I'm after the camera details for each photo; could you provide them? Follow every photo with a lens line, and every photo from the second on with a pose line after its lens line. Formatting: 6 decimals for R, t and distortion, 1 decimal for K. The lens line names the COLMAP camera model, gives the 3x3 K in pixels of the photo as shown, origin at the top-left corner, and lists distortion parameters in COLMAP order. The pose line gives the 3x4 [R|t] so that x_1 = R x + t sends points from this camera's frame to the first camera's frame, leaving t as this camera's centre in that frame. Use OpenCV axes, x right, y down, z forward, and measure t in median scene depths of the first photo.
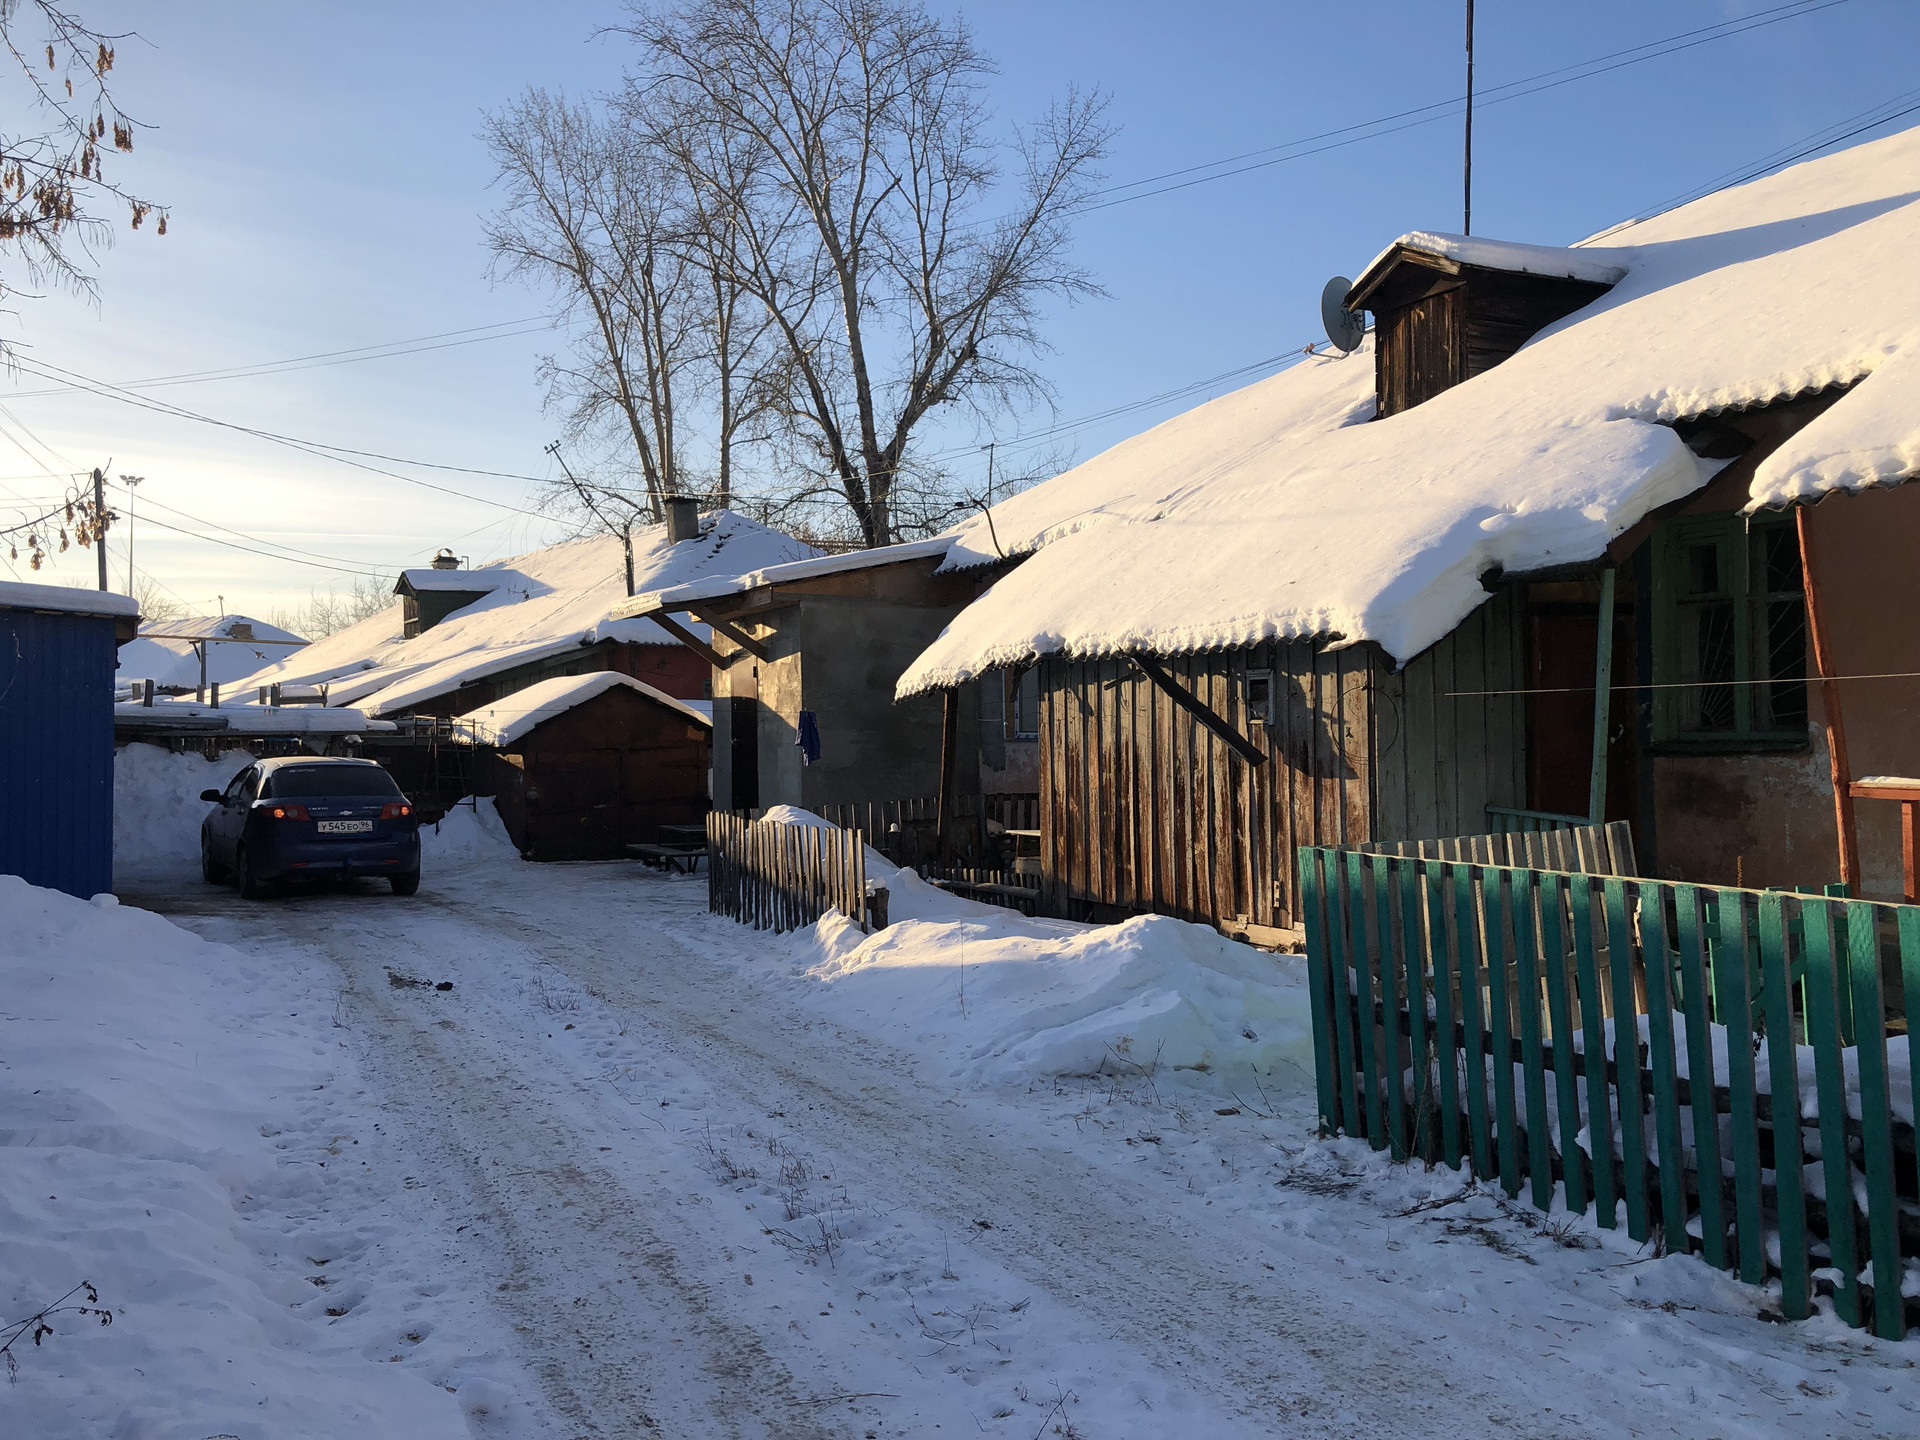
lens RADIAL K [[1588.8, 0, 1023.6], [0, 1588.8, 719.8], [0, 0, 1]] dist [0.155823, -0.291906]
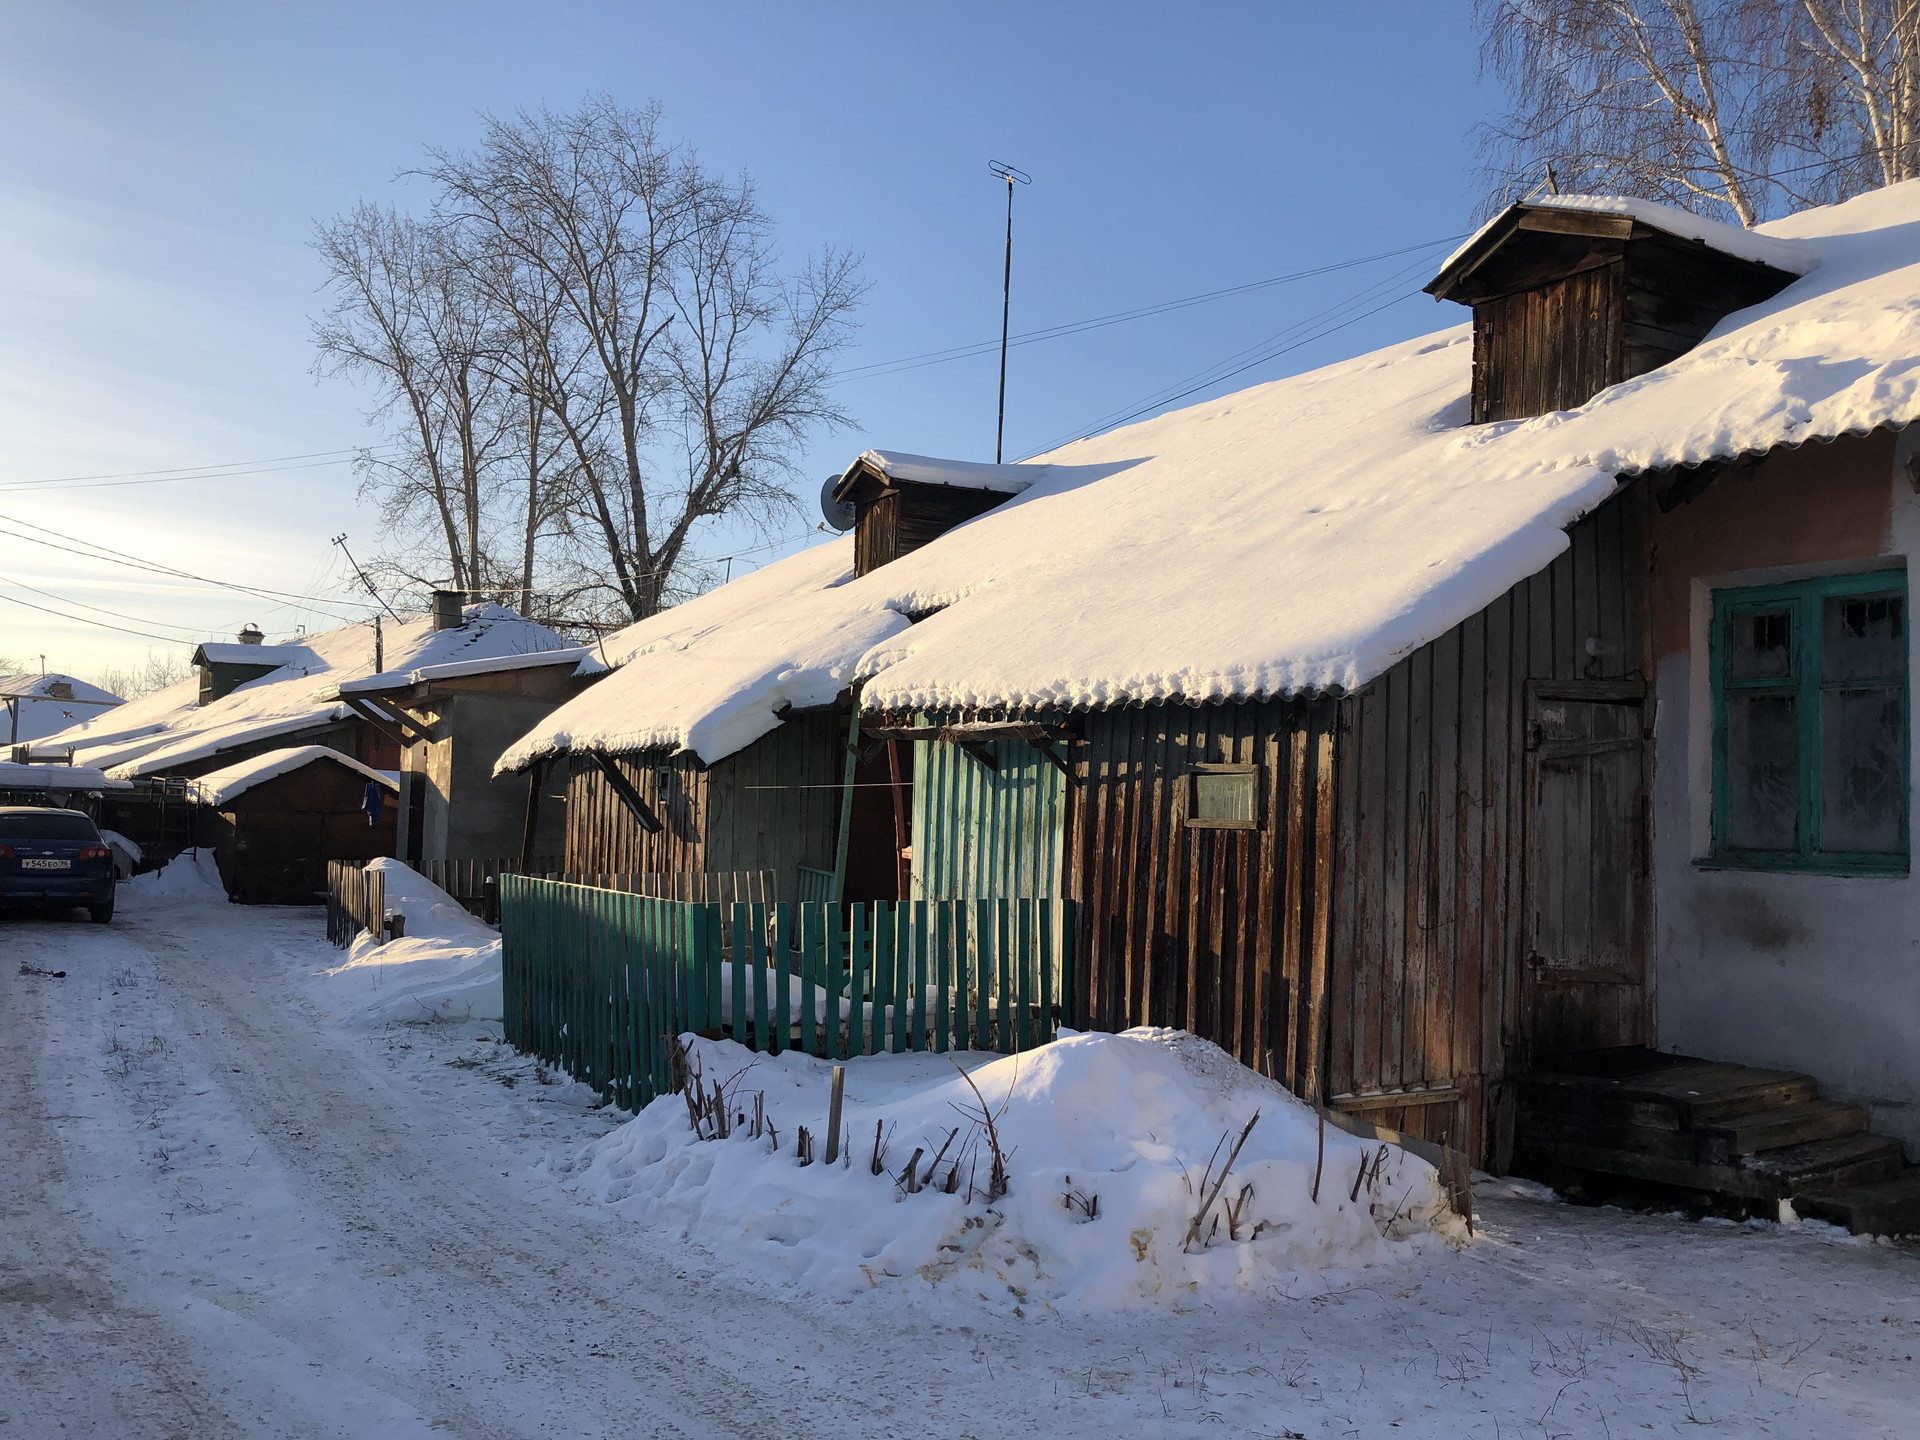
lens RADIAL K [[1552.2, 0, 963.2], [0, 1552.2, 749.5], [0, 0, 1]] dist [0.095139, -0.100707]
pose [[0.997610, 0.040621, 0.055902, 0.076767], [-0.038551, 0.998548, -0.037621, -0.000964], [-0.057349, 0.035376, 0.997727, -0.092370]]
